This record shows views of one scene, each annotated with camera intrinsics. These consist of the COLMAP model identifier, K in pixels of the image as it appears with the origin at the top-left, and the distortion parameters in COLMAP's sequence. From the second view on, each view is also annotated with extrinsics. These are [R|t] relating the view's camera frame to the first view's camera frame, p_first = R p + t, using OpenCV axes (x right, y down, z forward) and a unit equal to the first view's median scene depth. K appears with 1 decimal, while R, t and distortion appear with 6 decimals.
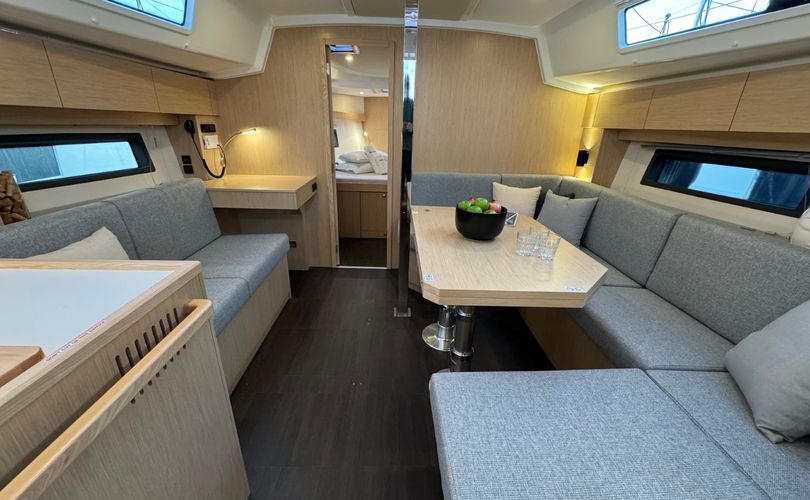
lens RADIAL K [[323.4, 0, 405.9], [0, 323.4, 249.5], [0, 0, 1]] dist [-0.002732, -0.000191]
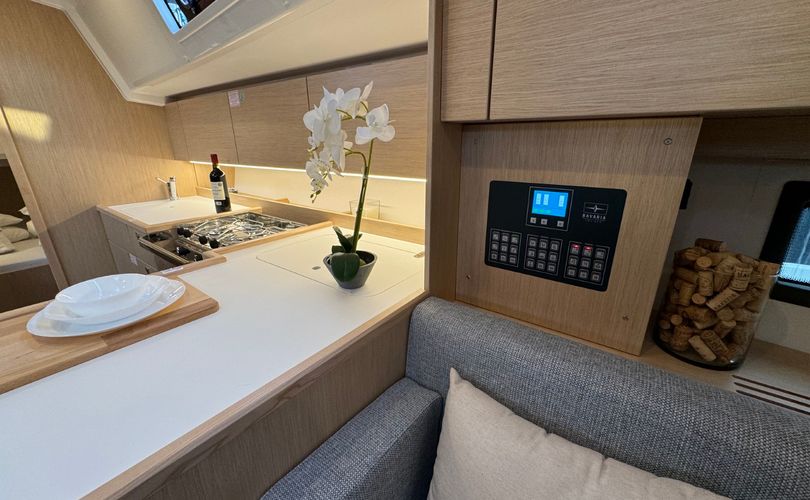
lens RADIAL K [[323.4, 0, 405.4], [0, 323.4, 249.7], [0, 0, 1]] dist [-0.002732, -0.000191]
pose [[-0.628086, 0.227627, -0.744106, -0.330335], [-0.290835, 0.818285, 0.495807, -0.181041], [0.721750, 0.527821, -0.447752, 0.451160]]
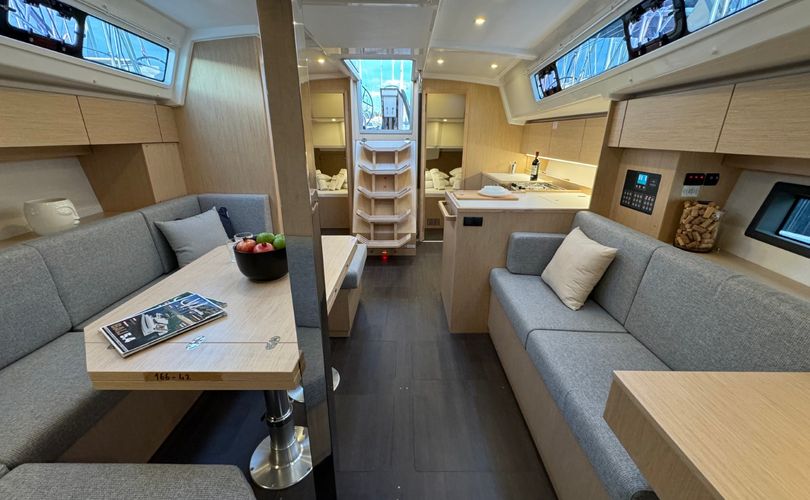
lens RADIAL K [[323.4, 0, 406.7], [0, 323.4, 248.9], [0, 0, 1]] dist [-0.002732, -0.000191]
pose [[-0.998839, -0.046016, 0.014247, -0.109125], [-0.025689, 0.759023, 0.650557, -0.459173], [-0.040750, 0.649435, -0.759324, 1.087560]]
